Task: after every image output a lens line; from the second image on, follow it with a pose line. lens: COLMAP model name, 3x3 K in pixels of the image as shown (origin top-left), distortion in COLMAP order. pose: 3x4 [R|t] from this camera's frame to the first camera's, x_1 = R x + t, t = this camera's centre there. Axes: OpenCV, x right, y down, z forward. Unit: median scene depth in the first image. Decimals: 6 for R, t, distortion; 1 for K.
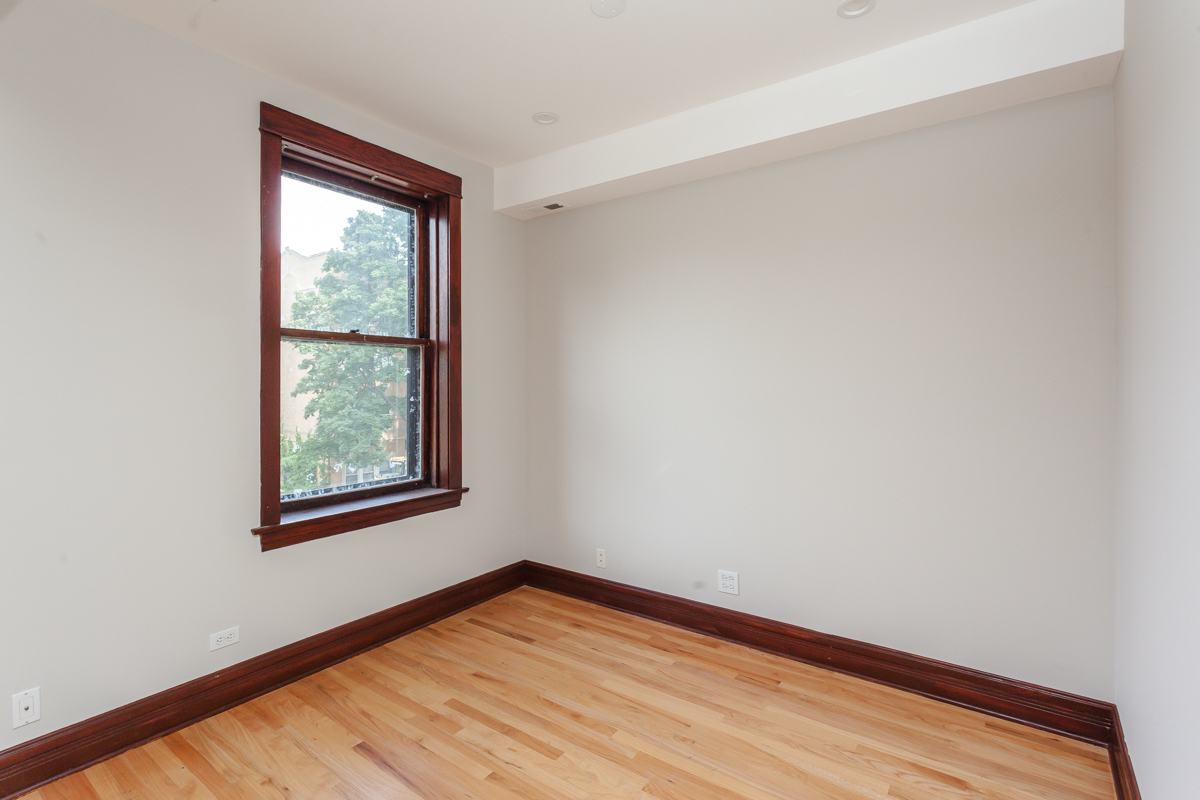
lens RADIAL K [[581.4, 0, 597.2], [0, 581.4, 386.9], [0, 0, 1]] dist [0.007193, -0.001360]
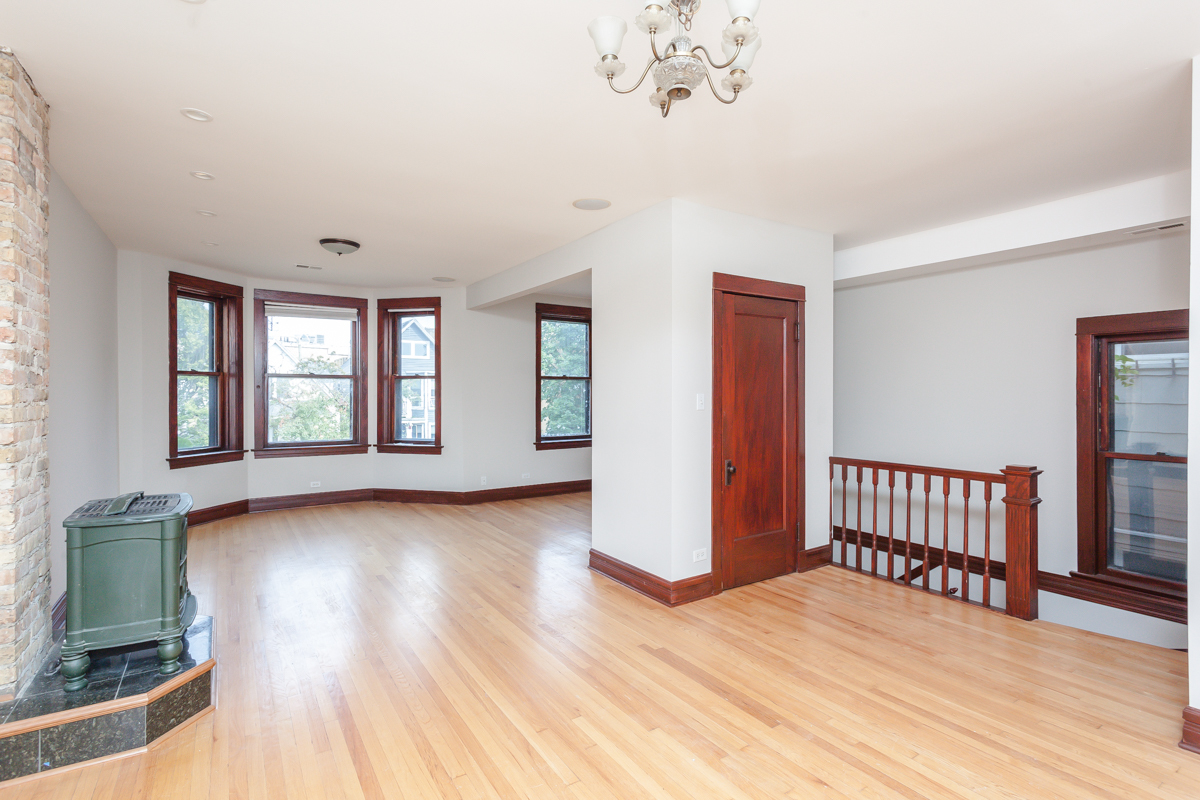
lens RADIAL K [[581.4, 0, 581.1], [0, 581.4, 398.6], [0, 0, 1]] dist [0.007193, -0.001360]
pose [[0.918775, 0.000436, -0.394782, 0.738649], [-0.000399, 1.000000, 0.000176, 0.011251], [0.394782, -0.000005, 0.918775, -1.488354]]
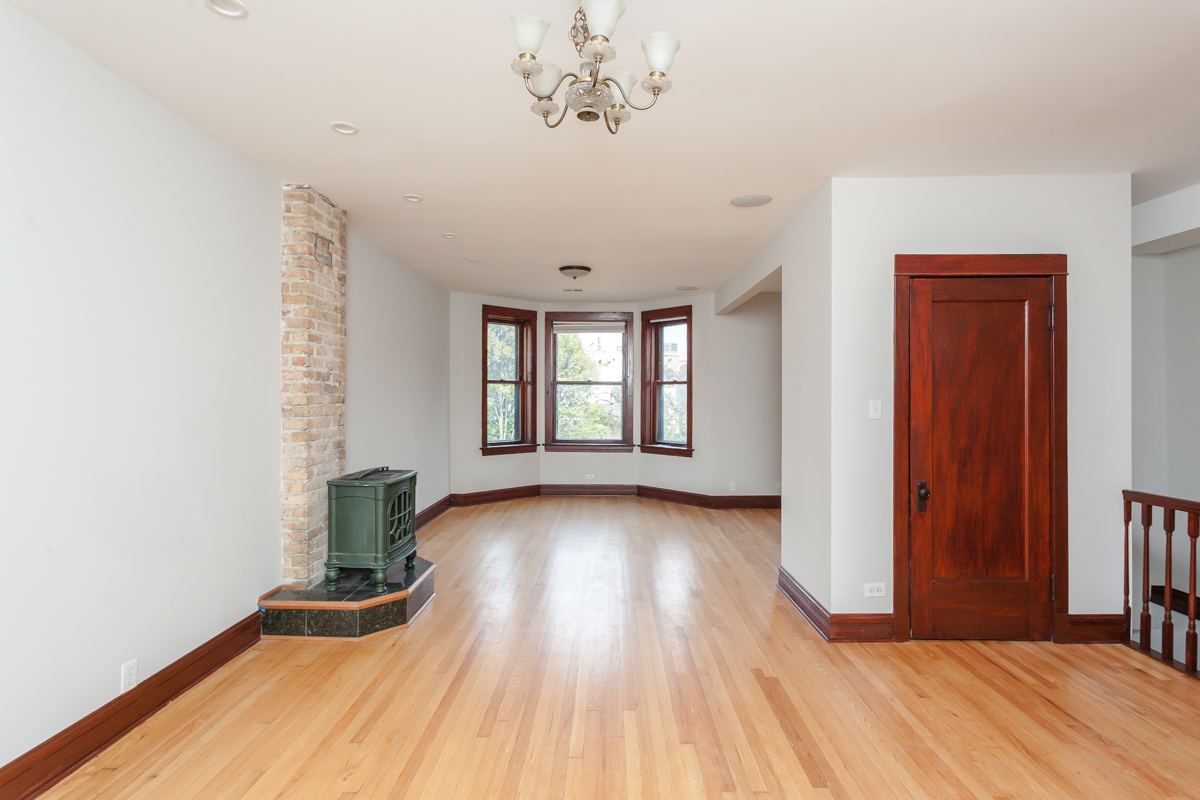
lens RADIAL K [[581.4, 0, 579.2], [0, 581.4, 400.4], [0, 0, 1]] dist [0.007193, -0.001360]
pose [[0.543306, 0.002545, -0.839531, 1.101004], [-0.007430, 0.999971, -0.001777, 0.006986], [0.839502, 0.007203, 0.543309, -1.257885]]
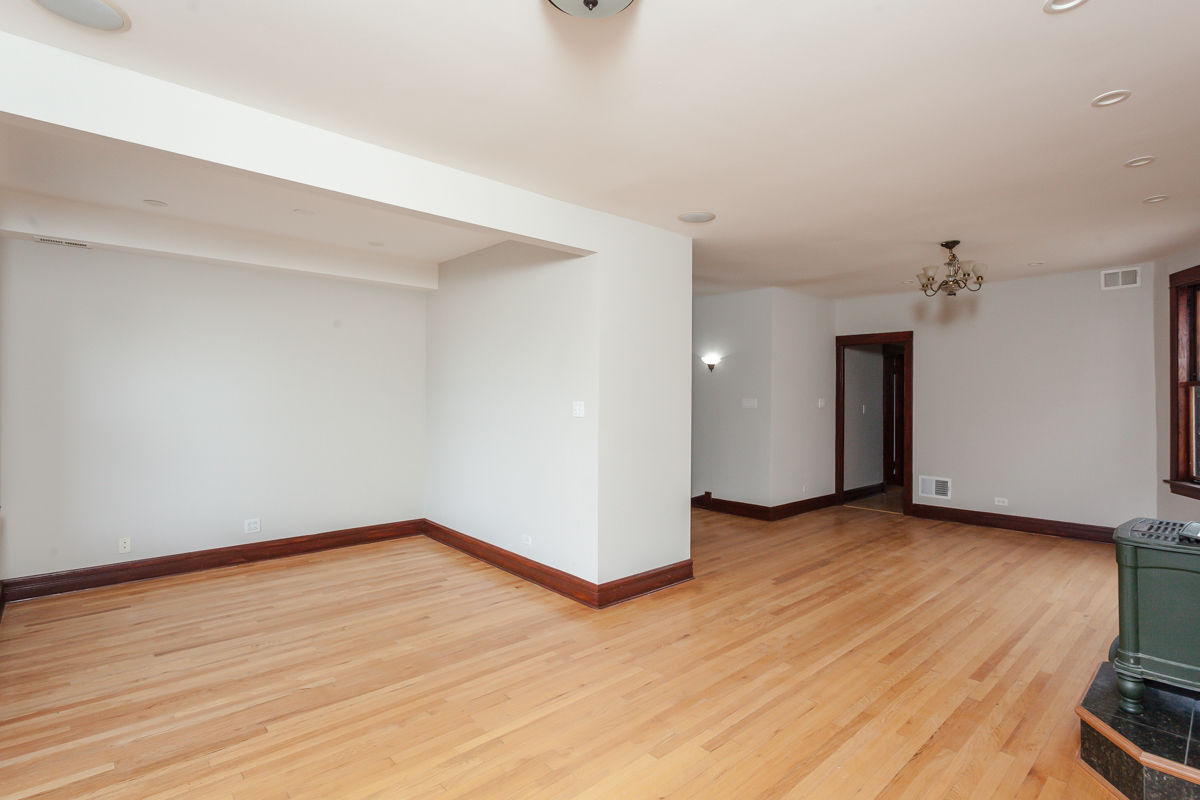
lens RADIAL K [[581.4, 0, 601.9], [0, 581.4, 395.1], [0, 0, 1]] dist [0.007193, -0.001360]
pose [[0.211292, 0.003394, 0.977417, -1.215784], [0.000758, 0.999993, -0.003636, -0.025371], [-0.977423, 0.001509, 0.211288, -0.310108]]
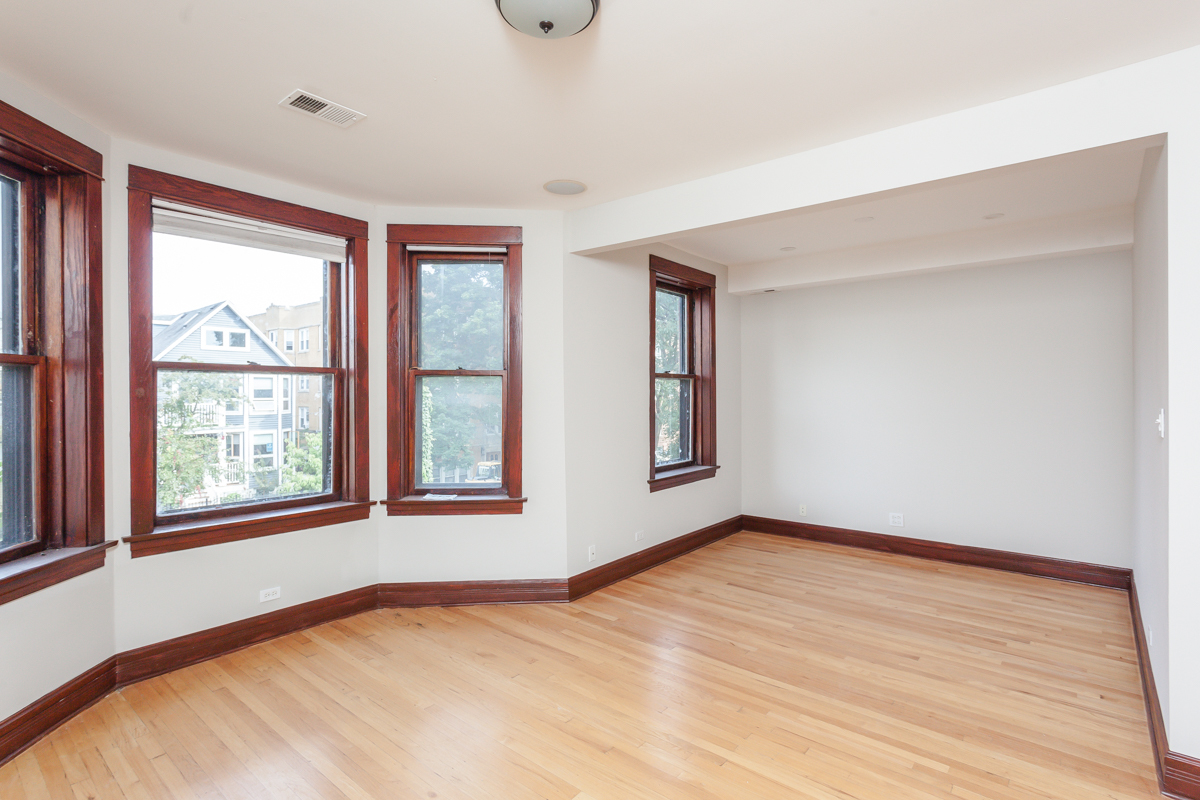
lens RADIAL K [[581.4, 0, 591.5], [0, 581.4, 398.4], [0, 0, 1]] dist [0.007193, -0.001360]
pose [[0.996565, -0.005065, -0.082659, -0.536429], [0.005241, 0.999984, 0.001919, -0.023271], [0.082648, -0.002346, 0.996576, -0.784216]]
